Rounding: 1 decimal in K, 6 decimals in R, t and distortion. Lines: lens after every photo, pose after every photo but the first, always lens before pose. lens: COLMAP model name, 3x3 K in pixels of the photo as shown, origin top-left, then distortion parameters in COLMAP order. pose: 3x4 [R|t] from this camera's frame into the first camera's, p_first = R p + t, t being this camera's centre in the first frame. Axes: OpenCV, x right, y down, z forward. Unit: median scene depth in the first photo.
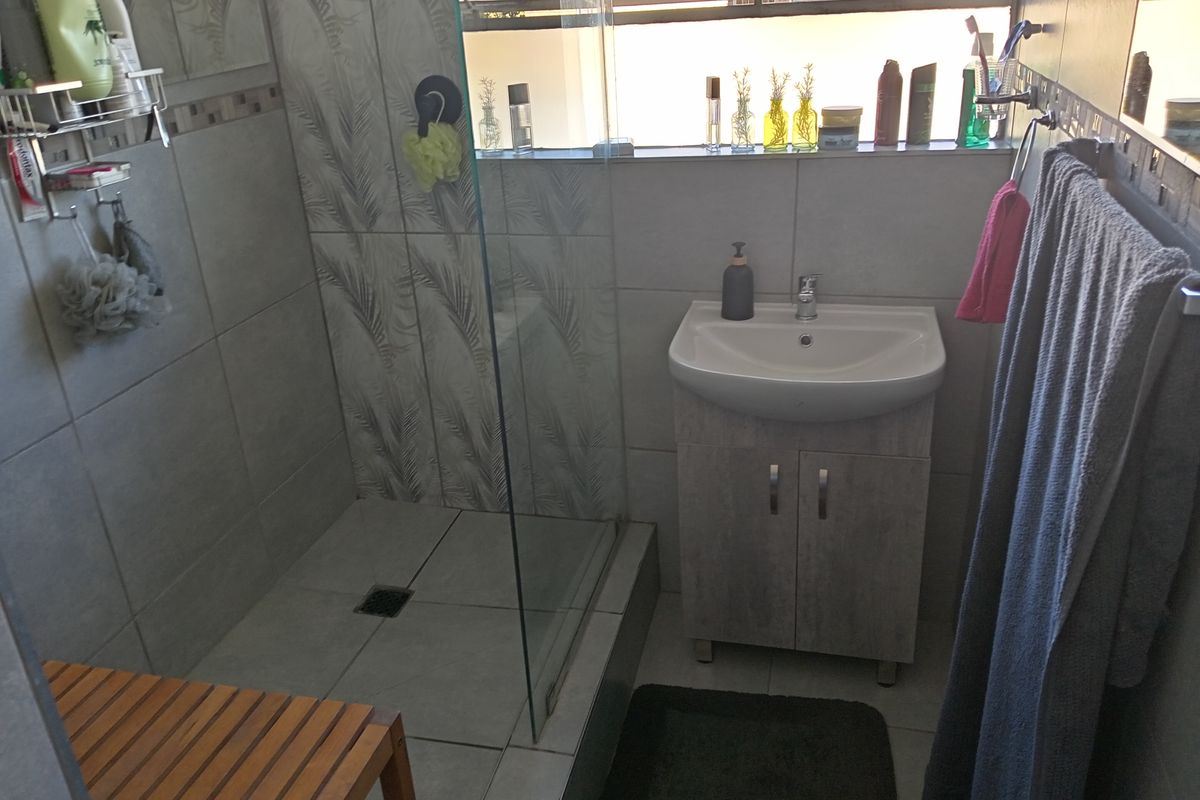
lens RADIAL K [[949.5, 0, 600.0], [0, 949.5, 400.0], [0, 0, 1]] dist [0.068996, -0.124086]
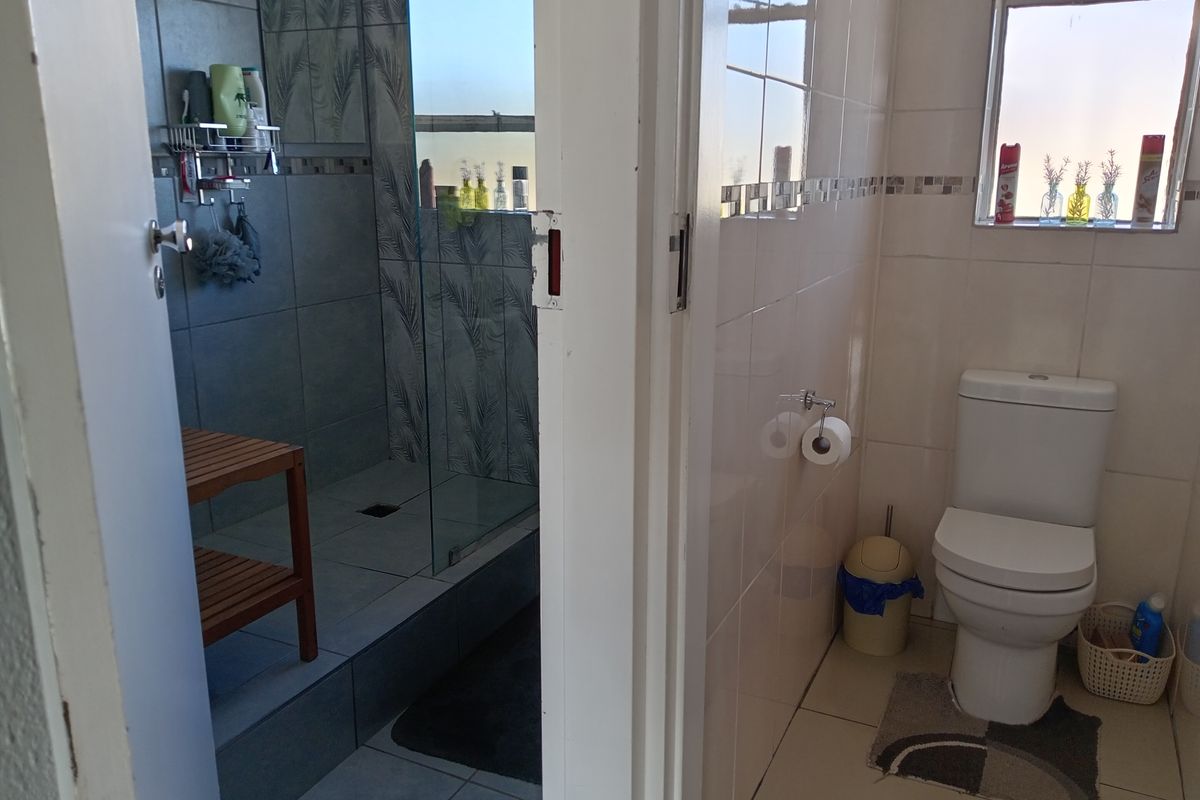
lens RADIAL K [[943.0, 0, 600.0], [0, 943.0, 400.0], [0, 0, 1]] dist [0.135677, -0.306151]
pose [[0.977864, 0.103175, -0.182033, 0.410095], [-0.131701, 0.979521, -0.152296, 0.278278], [0.162592, 0.172899, 0.971427, -0.412940]]
